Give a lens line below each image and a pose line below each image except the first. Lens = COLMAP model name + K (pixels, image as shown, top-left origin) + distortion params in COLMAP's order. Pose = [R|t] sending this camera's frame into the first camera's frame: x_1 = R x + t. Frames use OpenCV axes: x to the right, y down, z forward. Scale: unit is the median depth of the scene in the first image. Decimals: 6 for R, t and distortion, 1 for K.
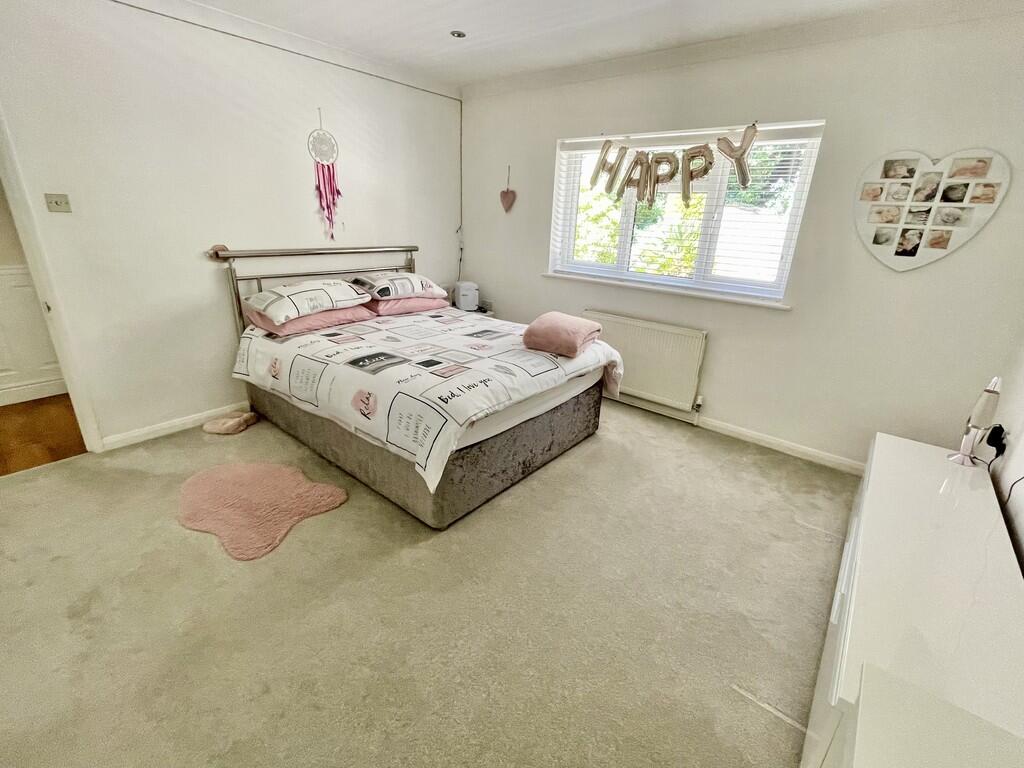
lens RADIAL K [[454.9, 0, 512.9], [0, 454.9, 385.1], [0, 0, 1]] dist [0.002726, 0.000044]
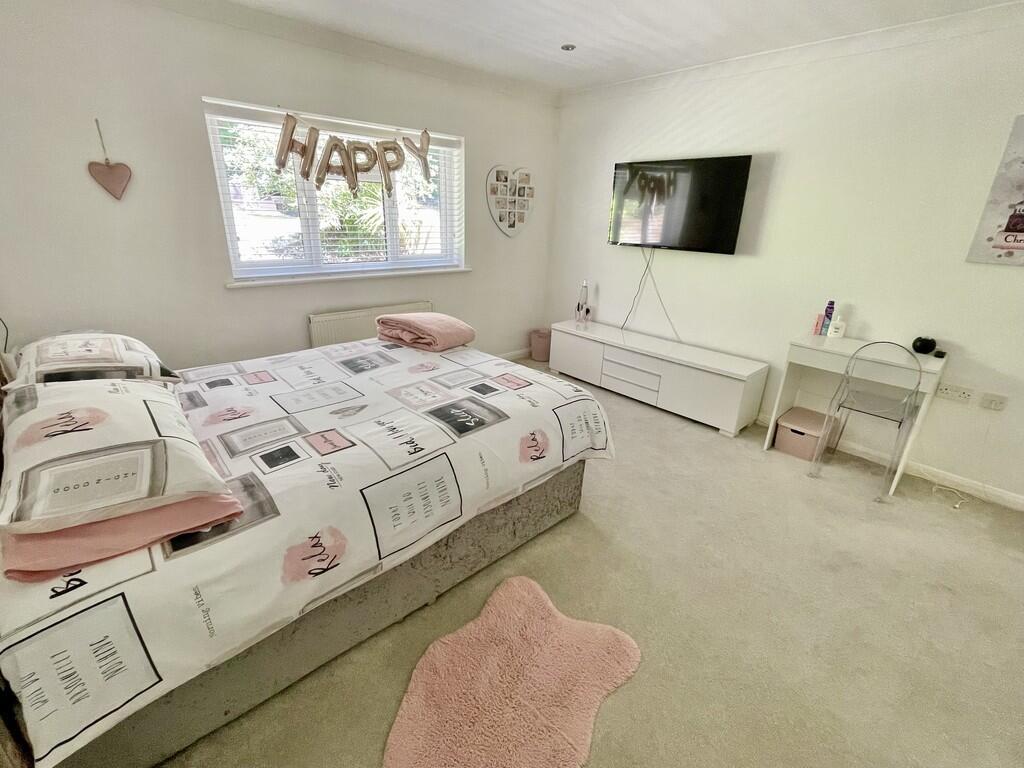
lens RADIAL K [[454.9, 0, 512.9], [0, 454.9, 384.3], [0, 0, 1]] dist [0.002726, 0.000044]
pose [[0.142353, -0.385333, 0.911731, -0.836305], [0.328171, 0.887386, 0.323805, -0.276608], [-0.933831, 0.253109, 0.252777, 0.626507]]
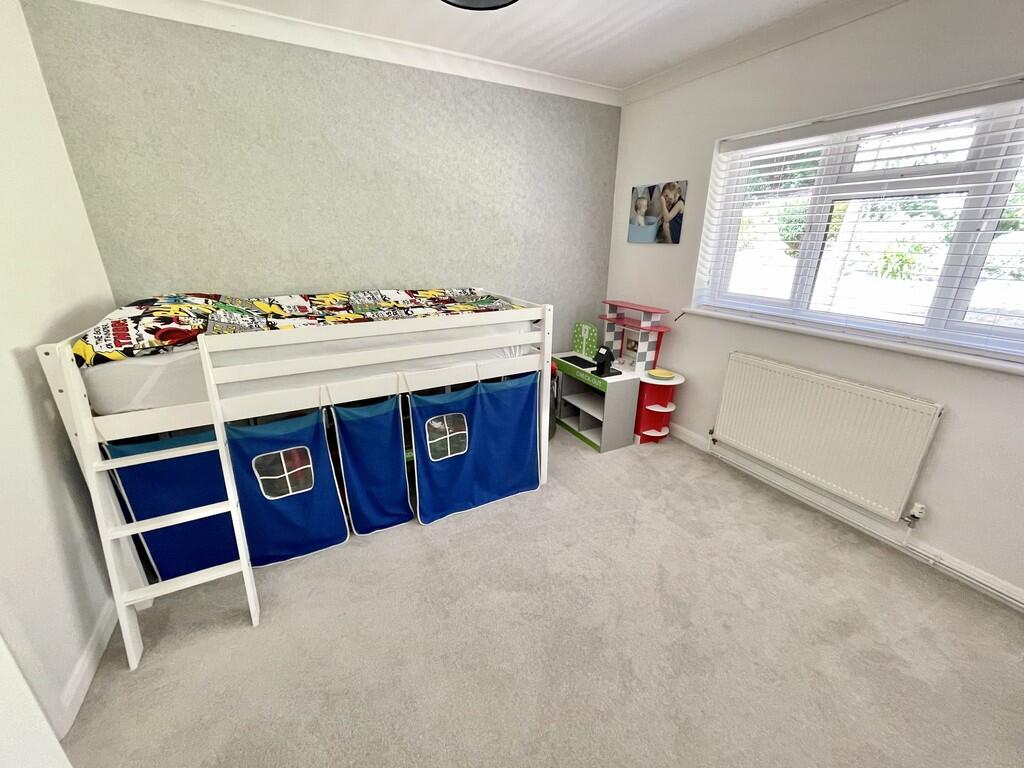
lens RADIAL K [[418.1, 0, 510.5], [0, 418.1, 384.5], [0, 0, 1]] dist [-0.001409, 0.000014]
pose [[0.913278, 0.099931, -0.394889, 0.131156], [-0.108144, 0.994134, 0.001467, -0.109853], [0.392719, 0.041365, 0.918728, 0.289430]]
